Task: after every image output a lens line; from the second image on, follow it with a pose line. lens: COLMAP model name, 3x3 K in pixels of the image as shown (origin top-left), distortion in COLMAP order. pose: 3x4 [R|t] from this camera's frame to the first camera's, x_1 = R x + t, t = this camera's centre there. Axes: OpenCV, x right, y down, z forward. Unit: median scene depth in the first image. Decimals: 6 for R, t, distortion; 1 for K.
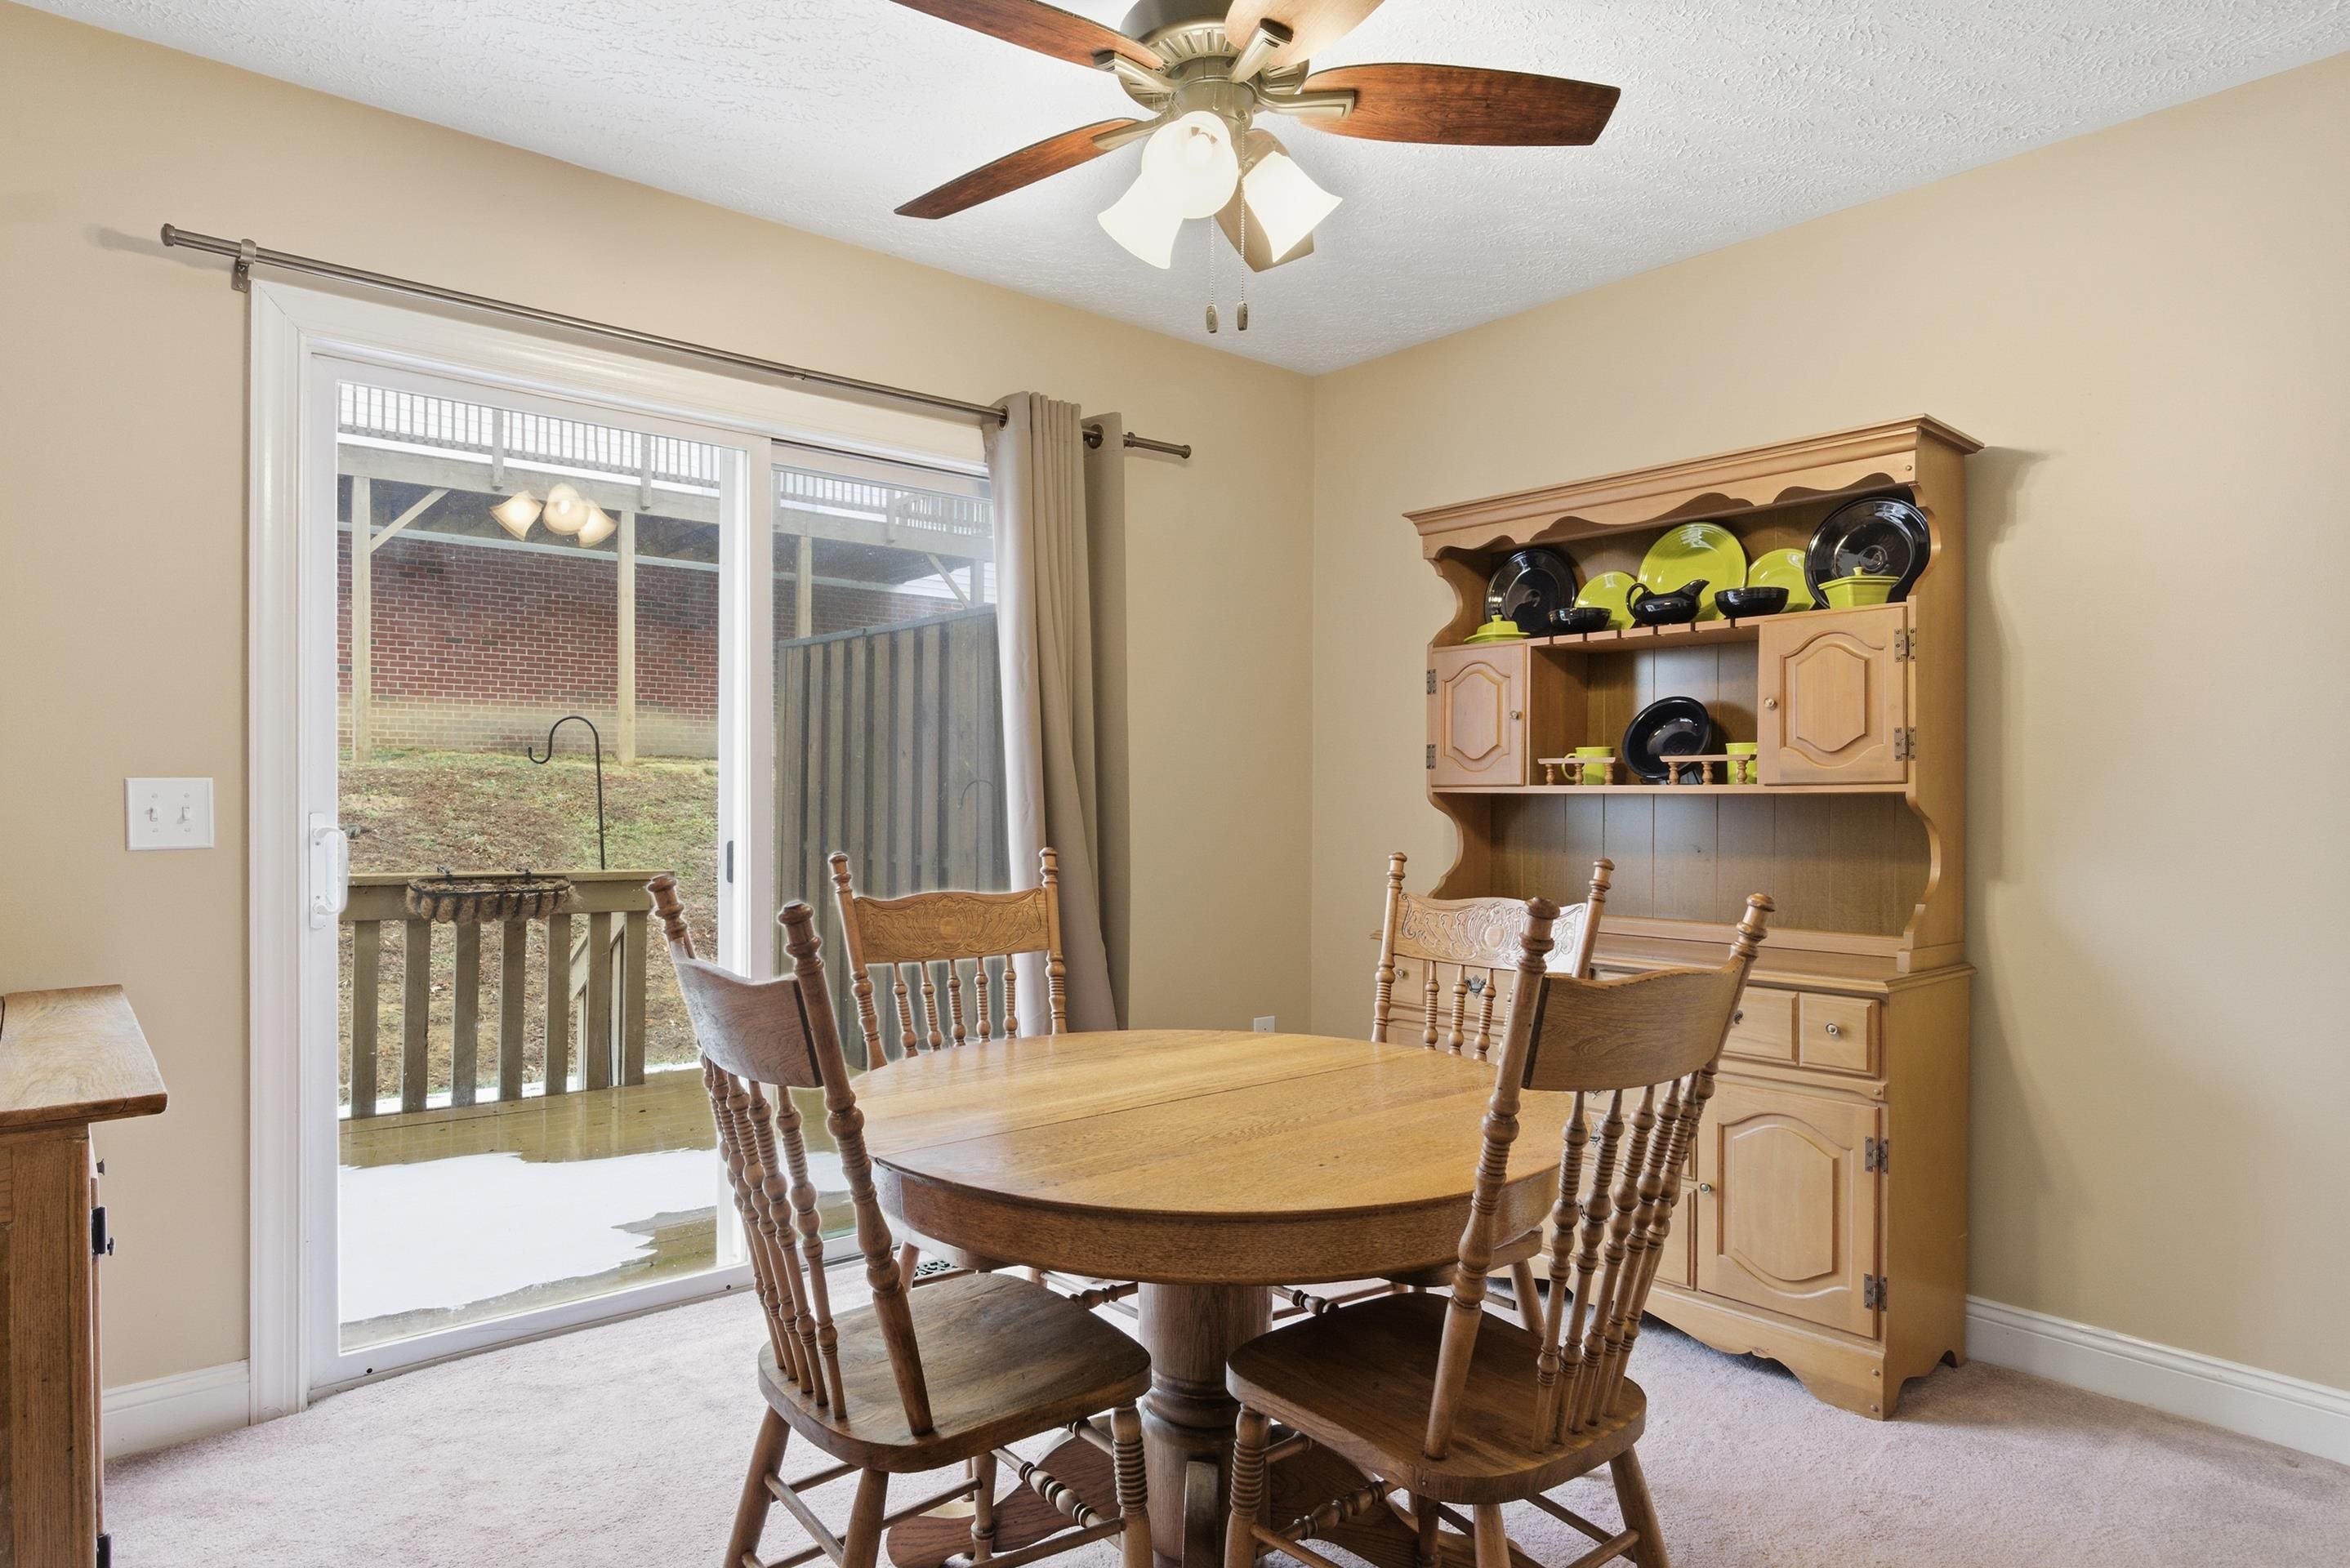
lens RADIAL K [[1371.7, 0, 1172.1], [0, 1371.7, 793.0], [0, 0, 1]] dist [-0.000268, -0.002036]
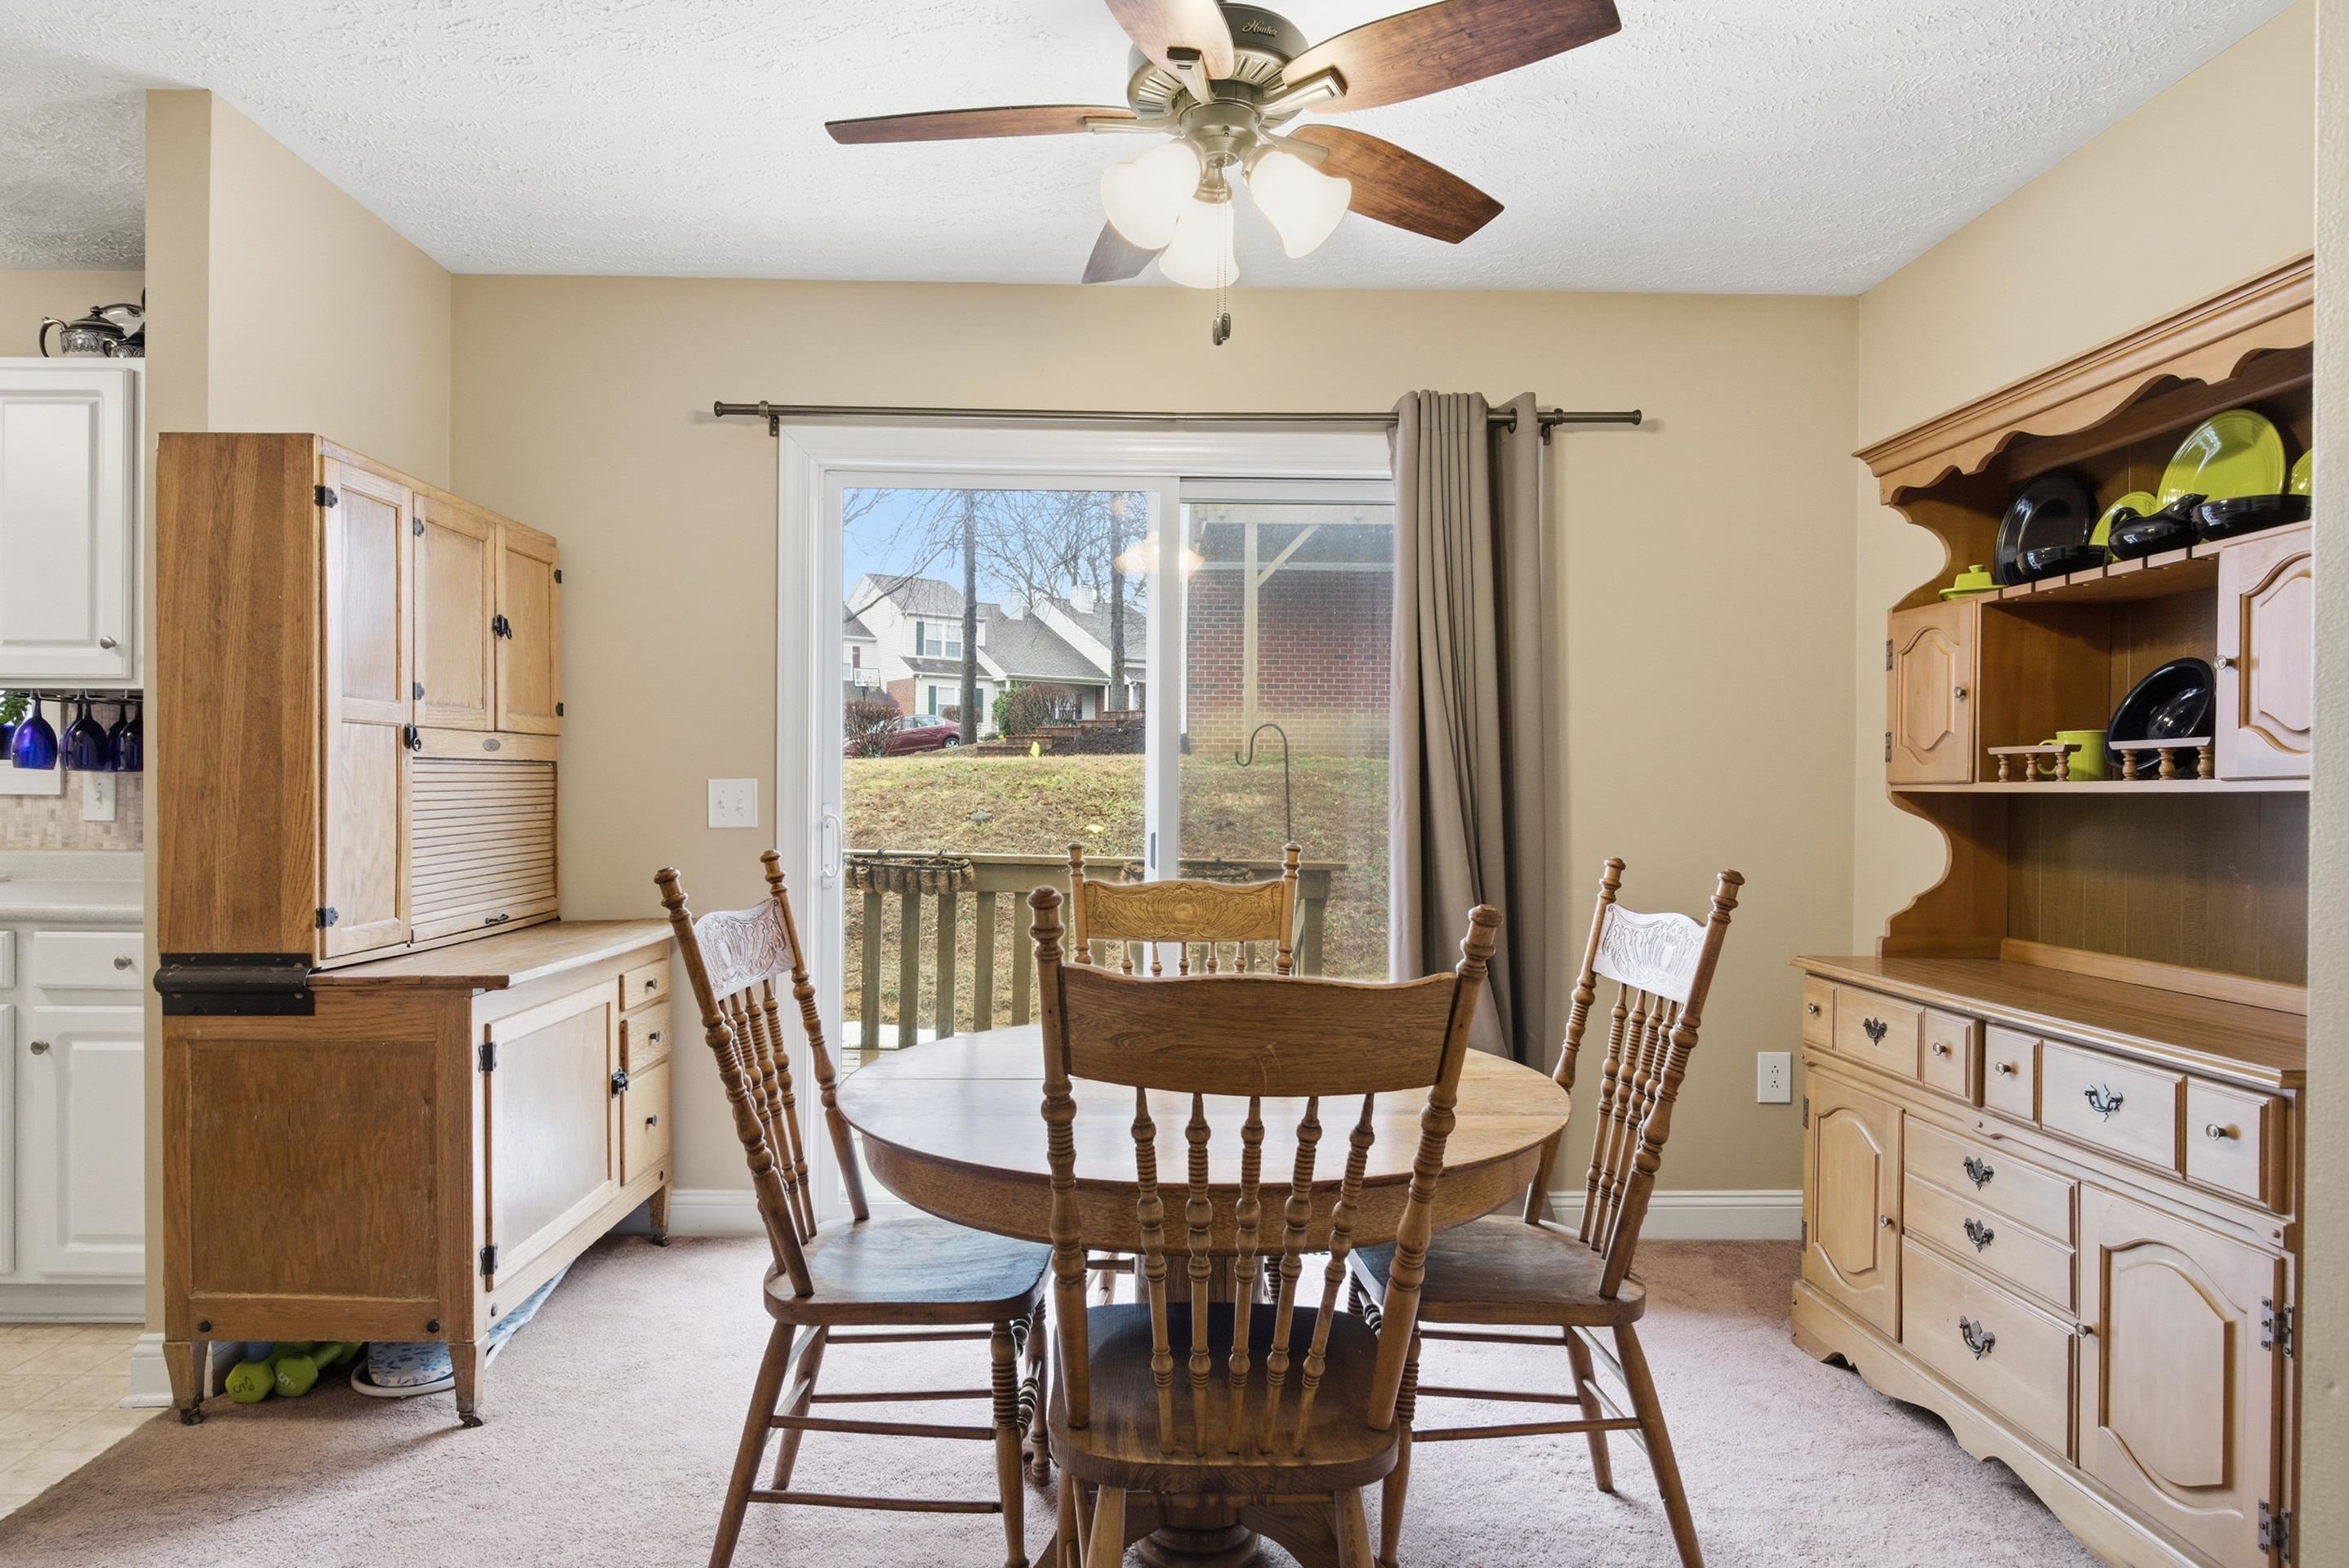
lens RADIAL K [[1405.0, 0, 1174.5], [0, 1405.0, 784.0], [0, 0, 1]] dist [0.002325, -0.002053]
pose [[0.780346, -0.001894, -0.625345, 0.406226], [-0.002334, 0.999980, -0.005941, 0.001467], [0.625343, 0.006096, 0.780326, 0.091848]]
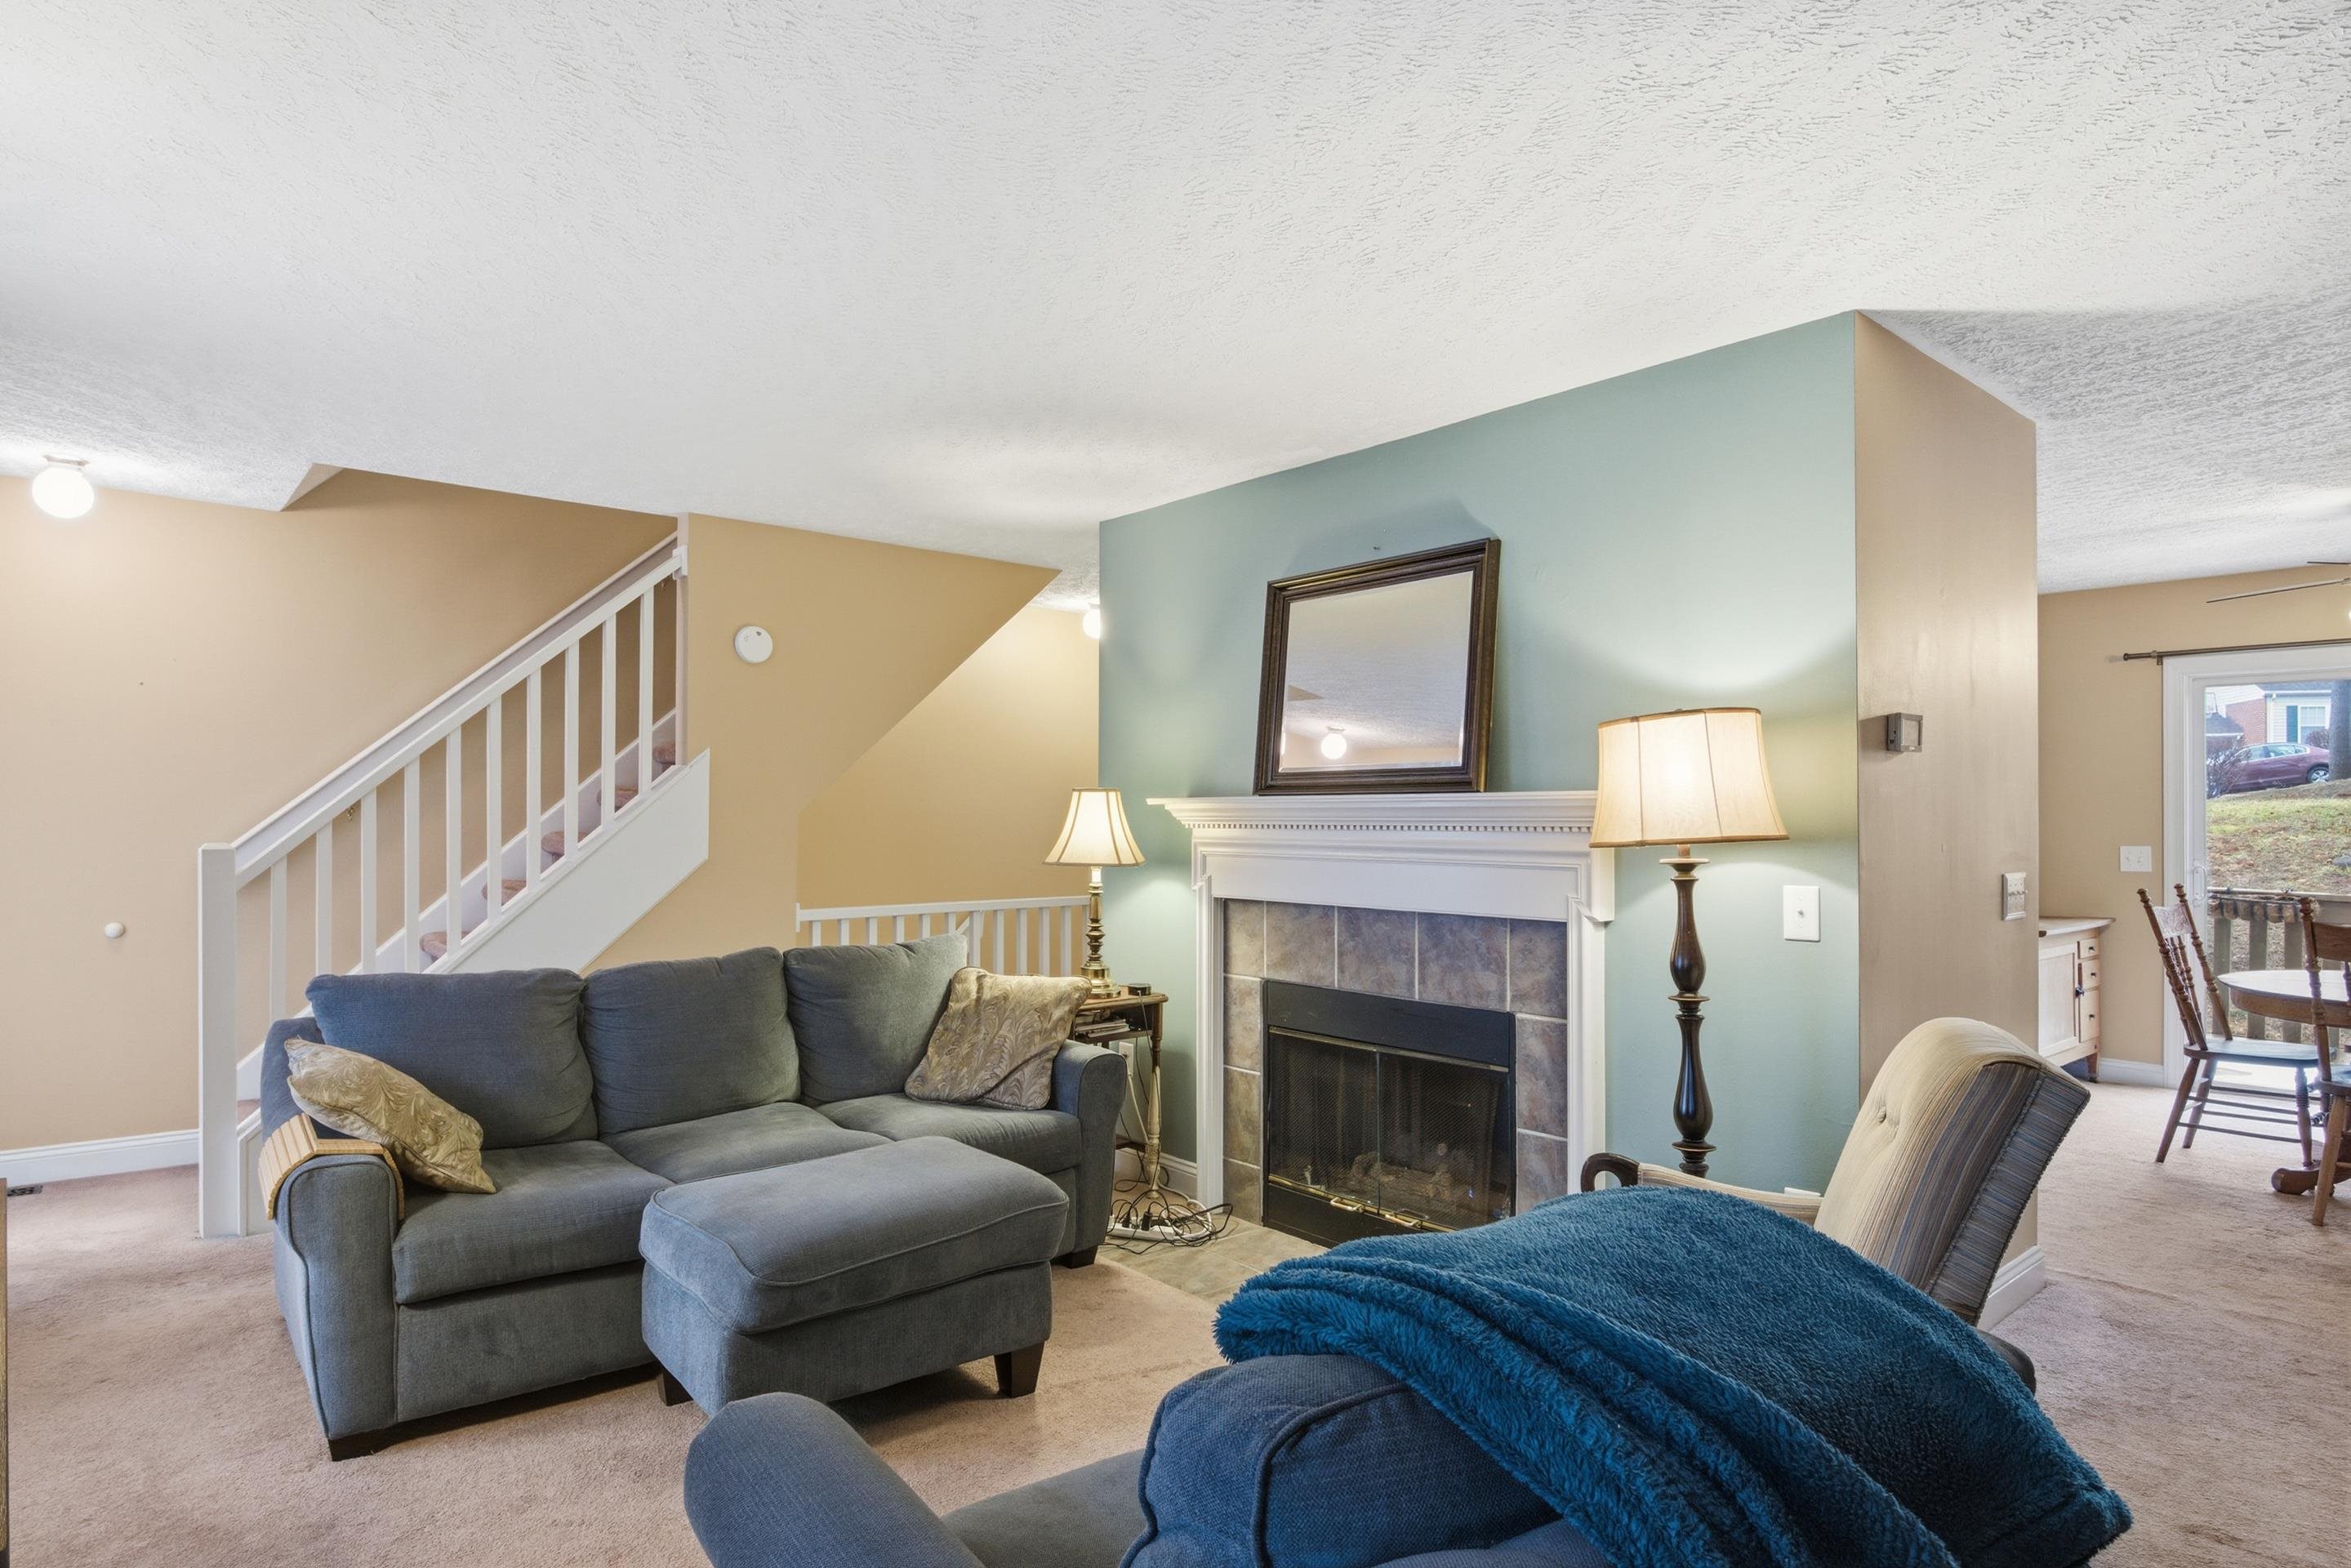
lens RADIAL K [[1262.3, 0, 1146.9], [0, 1262.3, 813.0], [0, 0, 1]] dist [-0.013883, -0.001199]
pose [[-0.020011, -0.008936, -0.999760, 1.319583], [-0.000307, 0.999960, -0.008931, -0.039650], [0.999800, 0.000129, -0.020013, -0.682213]]
